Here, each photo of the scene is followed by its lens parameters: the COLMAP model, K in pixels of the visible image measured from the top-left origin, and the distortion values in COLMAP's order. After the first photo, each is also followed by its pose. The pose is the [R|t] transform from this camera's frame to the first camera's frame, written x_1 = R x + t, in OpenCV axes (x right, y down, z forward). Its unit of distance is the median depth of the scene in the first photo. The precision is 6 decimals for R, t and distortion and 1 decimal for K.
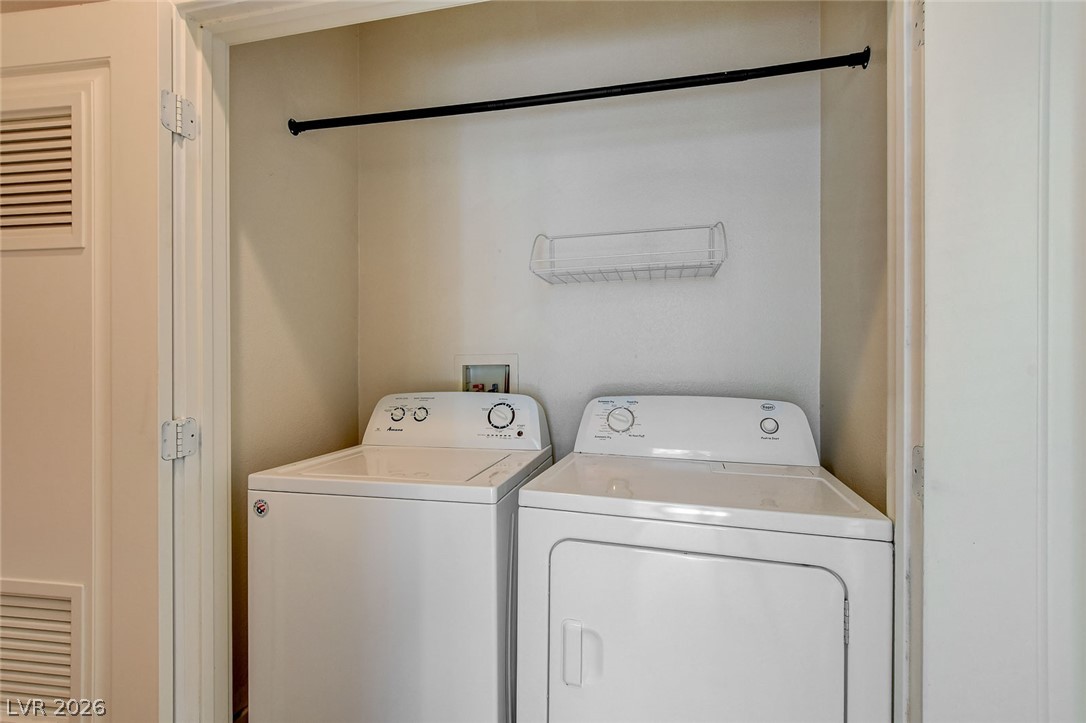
lens RADIAL K [[501.6, 0, 539.6], [0, 501.6, 358.9], [0, 0, 1]] dist [-0.015946, 0.001607]
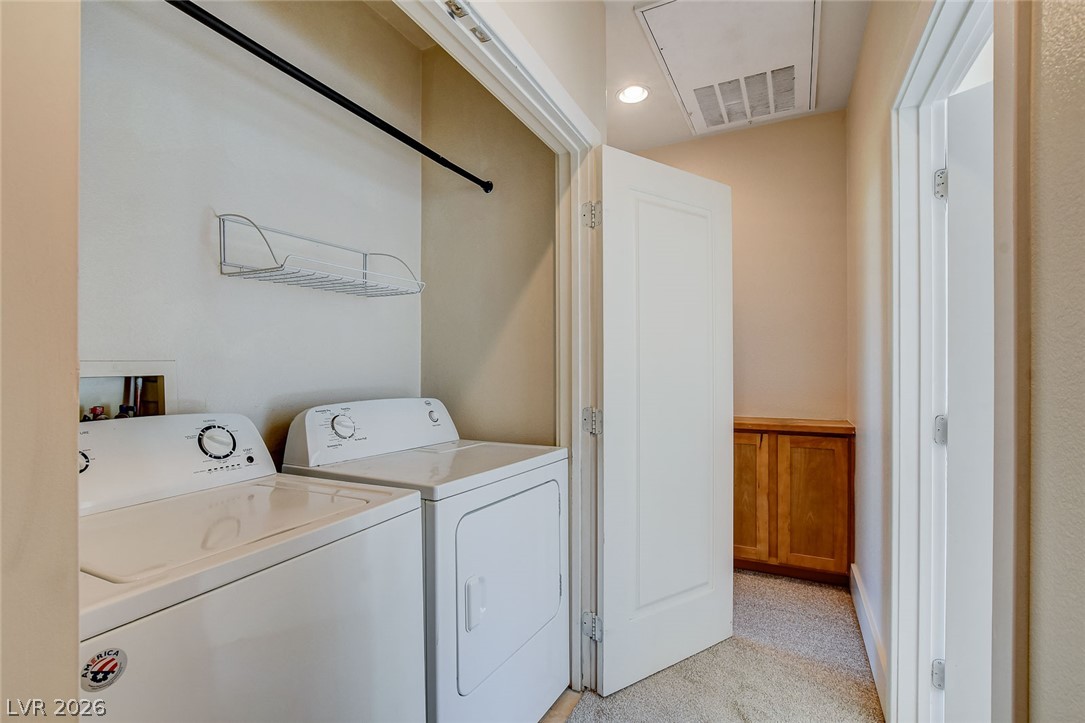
lens RADIAL K [[501.1, 0, 541.8], [0, 501.1, 365.6], [0, 0, 1]] dist [-0.015946, 0.001607]
pose [[0.213675, 0.008980, 0.976864, -0.717401], [0.007242, 0.999916, -0.010776, 0.010205], [-0.976878, 0.009377, 0.213592, 0.367597]]
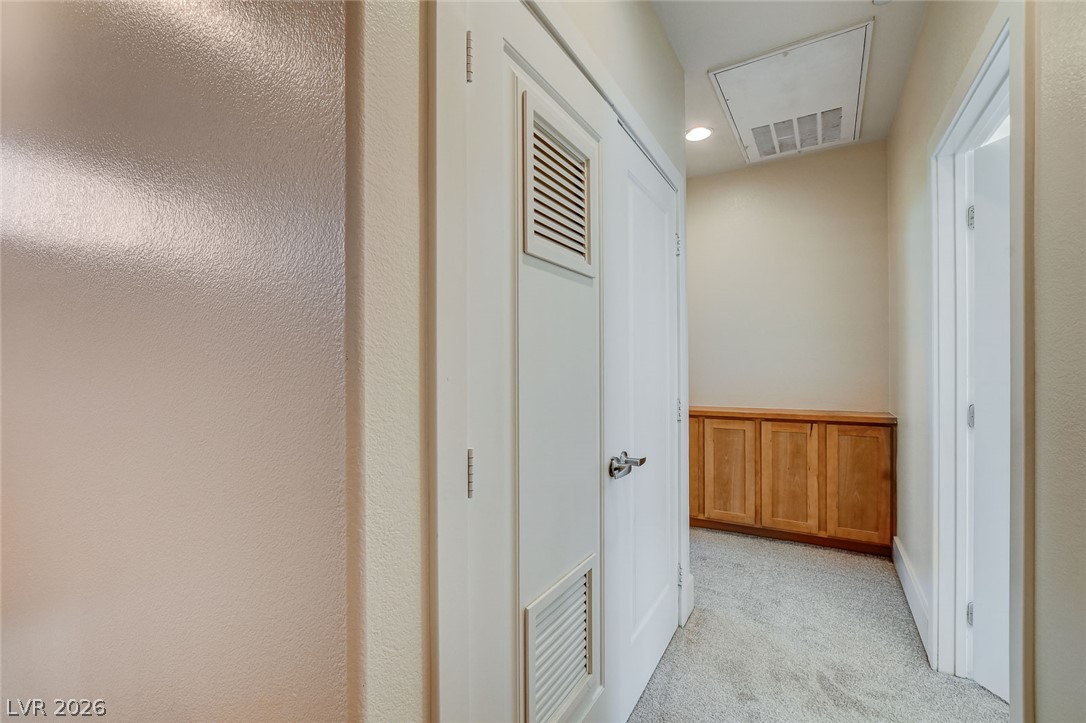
lens RADIAL K [[479.3, 0, 539.9], [0, 479.3, 364.9], [0, 0, 1]] dist [-0.019651, 0.003753]
pose [[0.282229, 0.006965, 0.959322, -0.874945], [0.010255, 0.999895, -0.010277, 0.008649], [-0.959292, 0.012738, 0.282127, 0.441049]]
